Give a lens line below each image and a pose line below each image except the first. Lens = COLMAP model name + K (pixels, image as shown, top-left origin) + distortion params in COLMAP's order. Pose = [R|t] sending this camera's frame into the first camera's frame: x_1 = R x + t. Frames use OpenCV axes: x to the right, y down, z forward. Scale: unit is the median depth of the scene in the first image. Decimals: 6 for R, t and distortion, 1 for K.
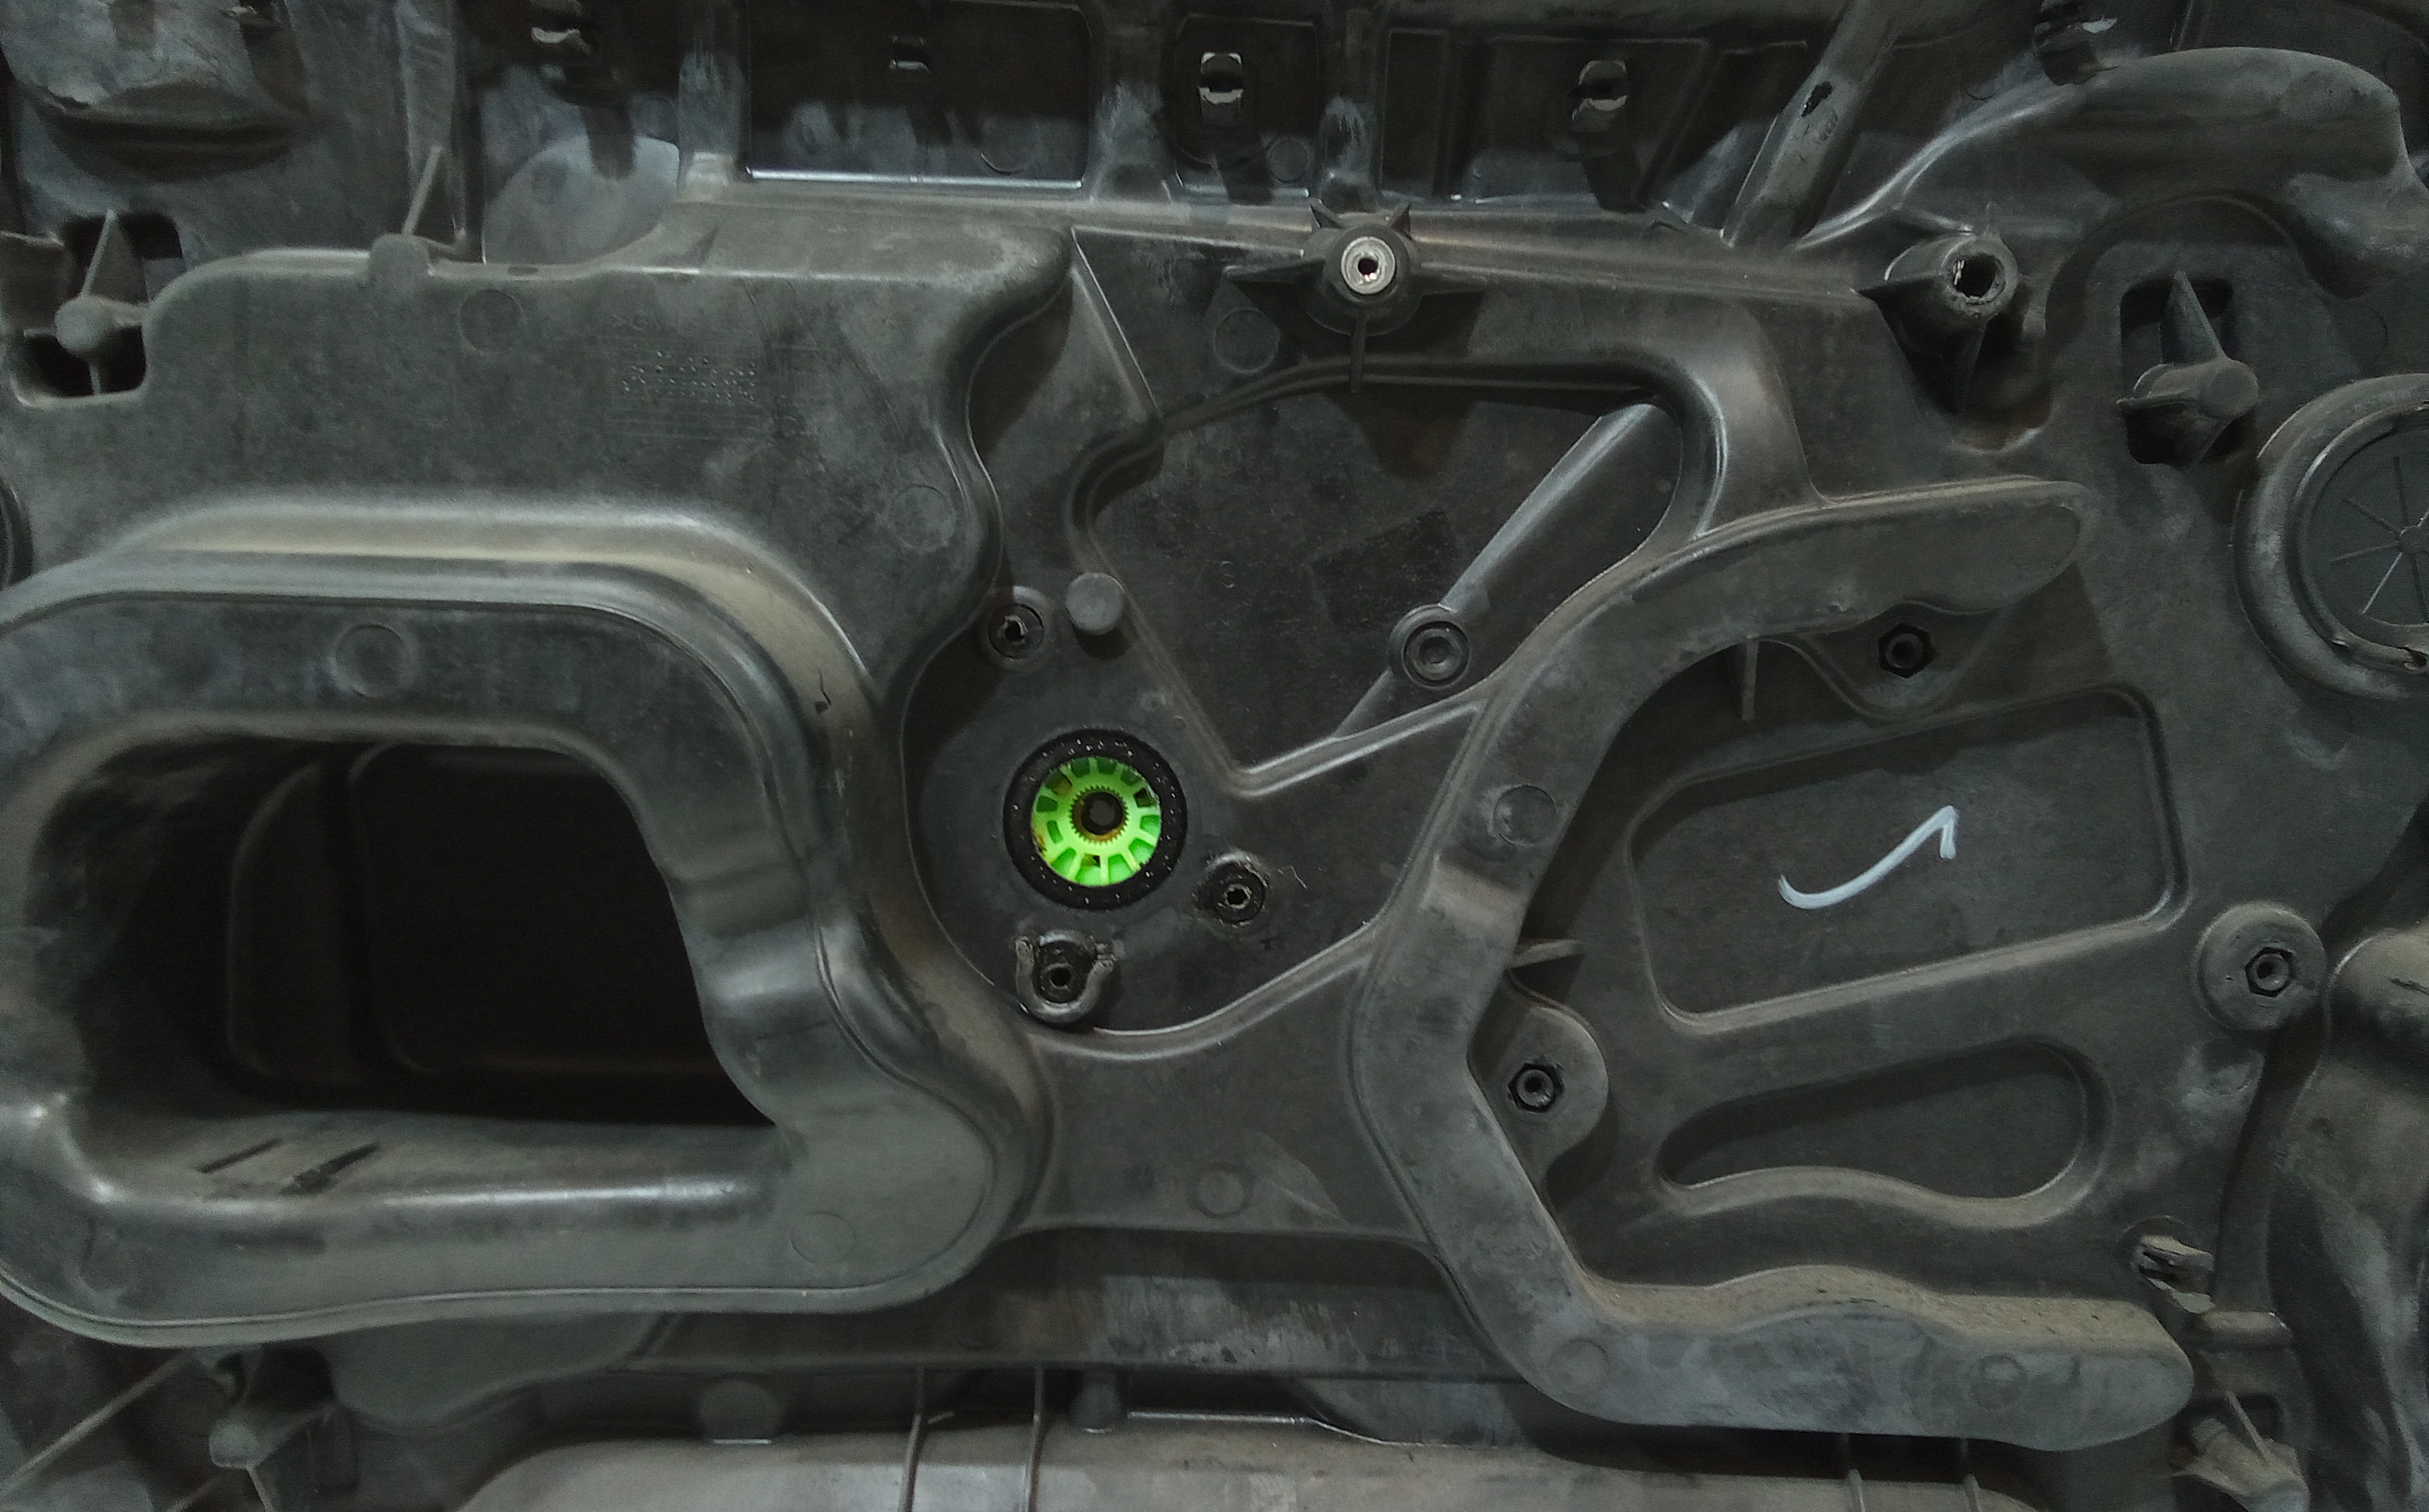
lens RADIAL K [[1661.6, 0, 1211.9], [0, 1661.6, 734.3], [0, 0, 1]] dist [0.075736, -0.100465]
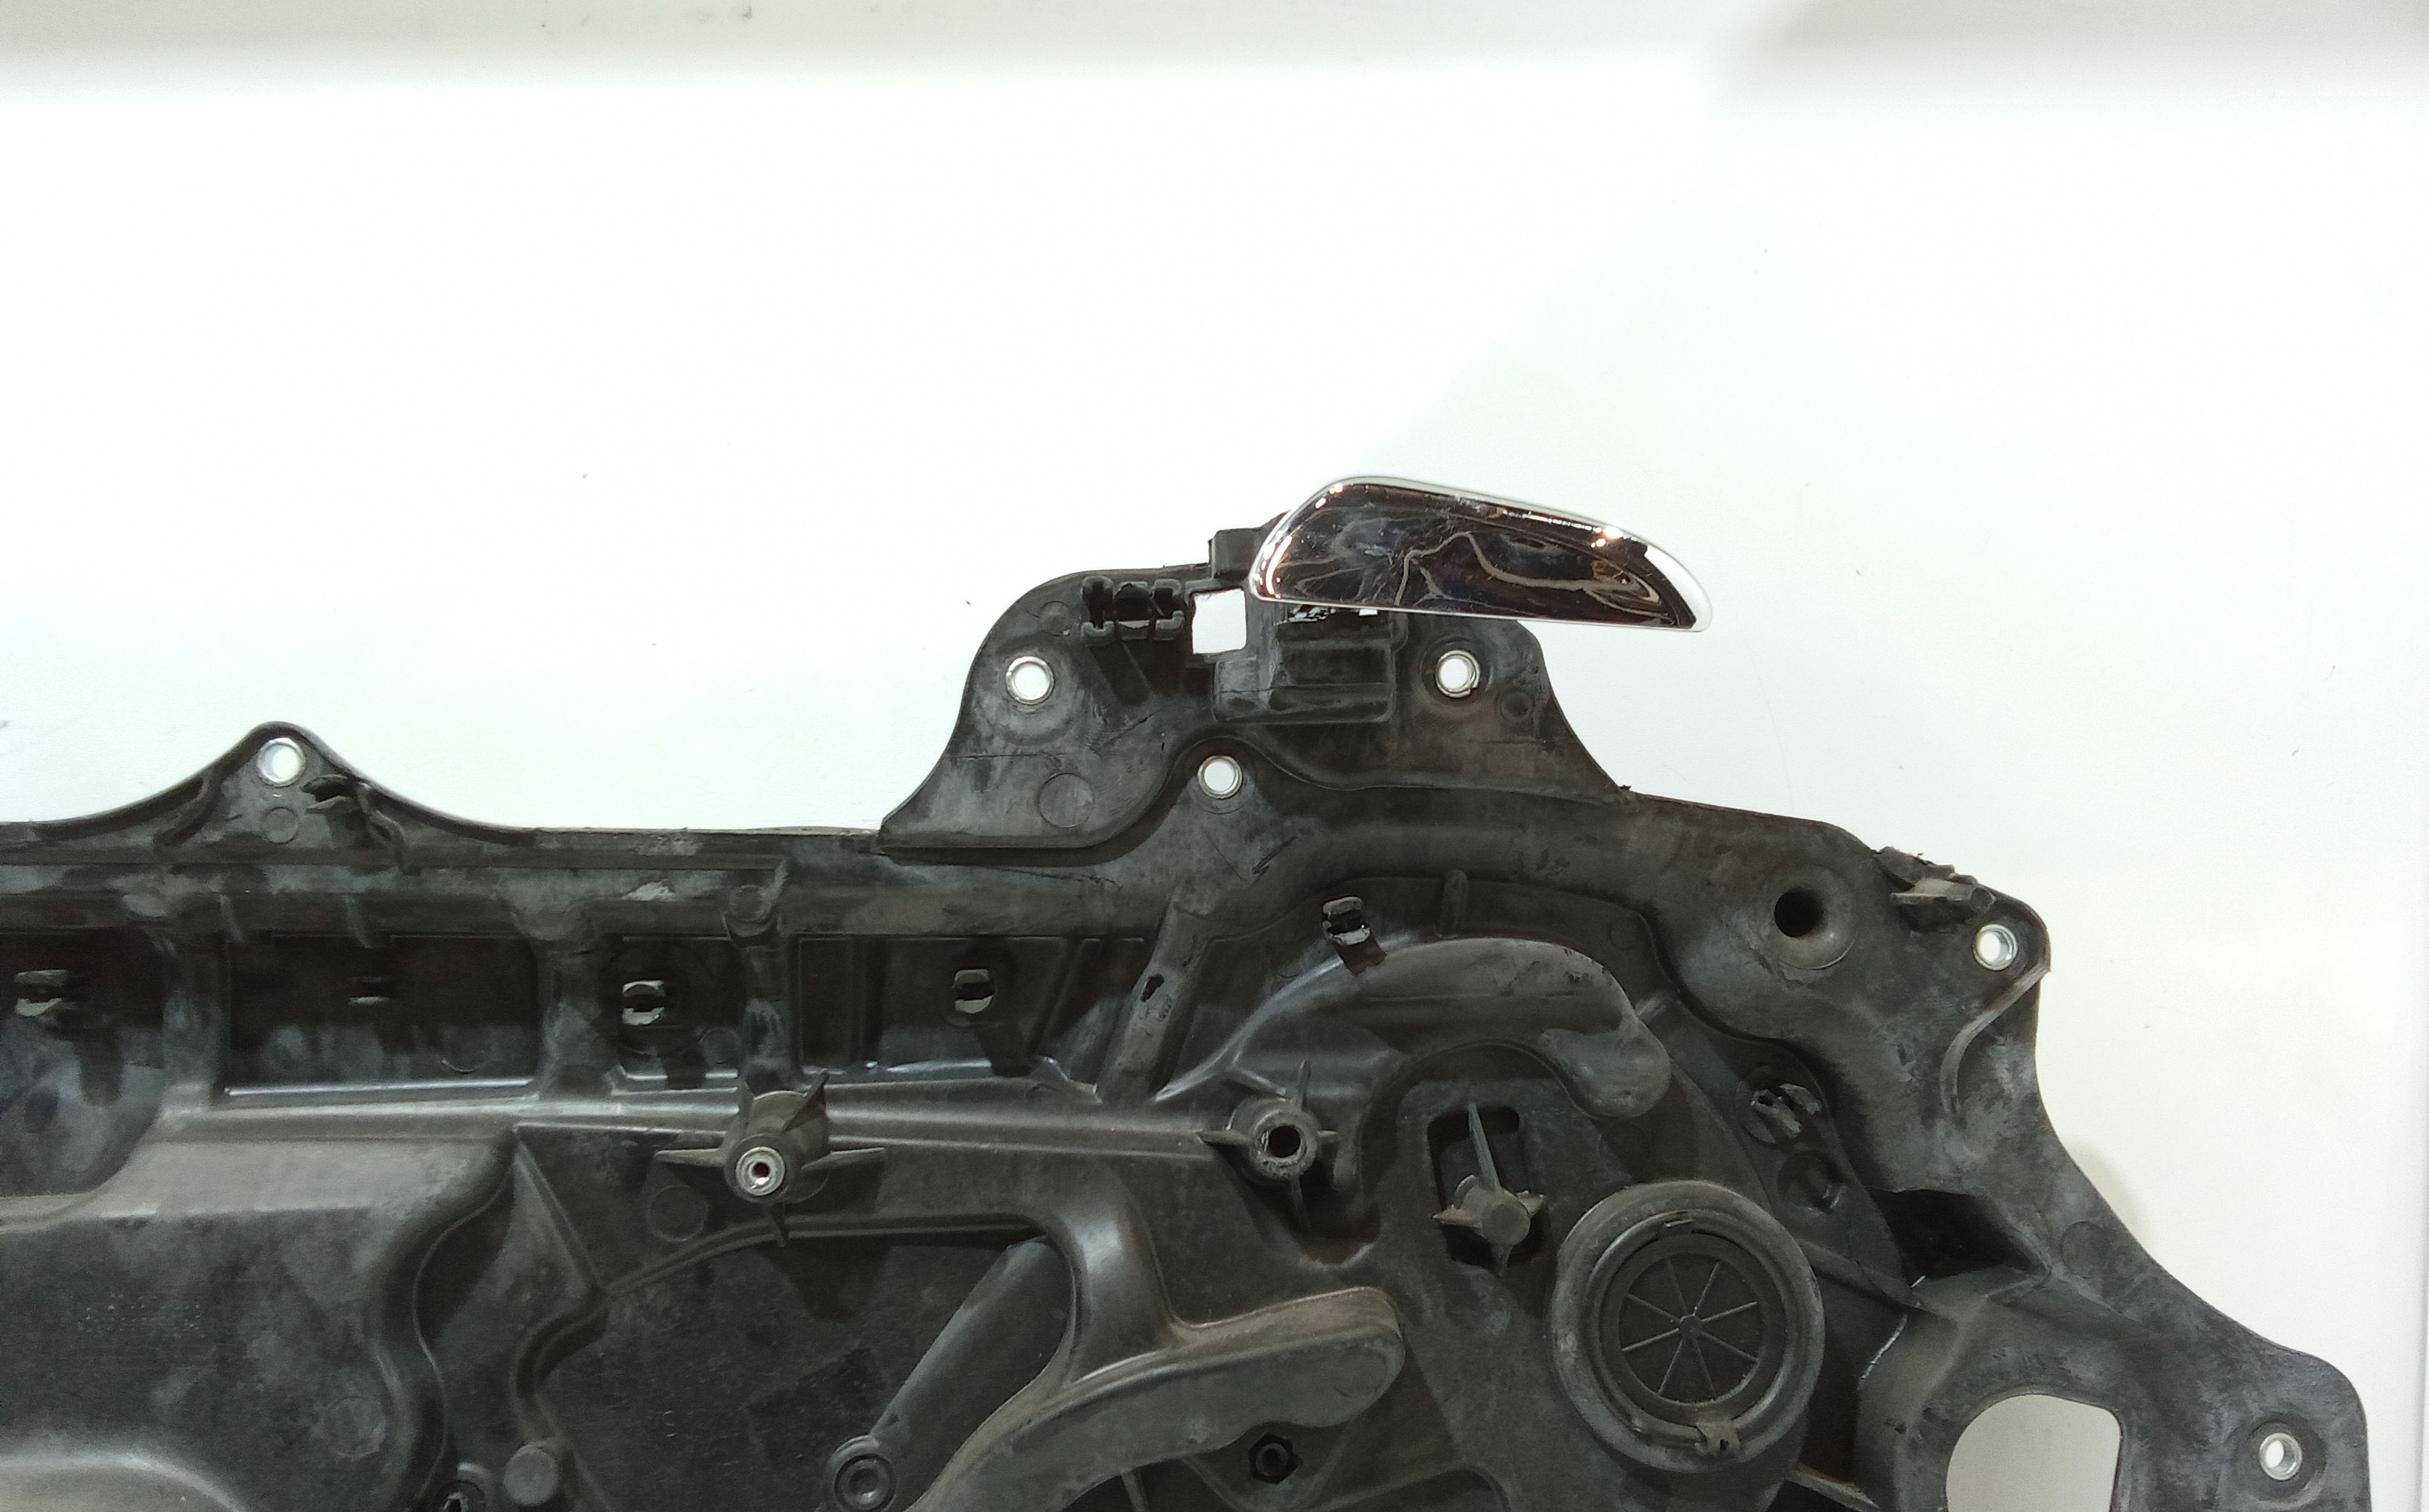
lens RADIAL K [[1661.6, 0, 1211.9], [0, 1661.6, 734.3], [0, 0, 1]] dist [0.075736, -0.100465]
pose [[0.995392, -0.047389, 0.083361, 0.302804], [0.062937, 0.978758, -0.195118, -0.311219], [-0.072344, 0.199466, 0.977231, -0.200882]]
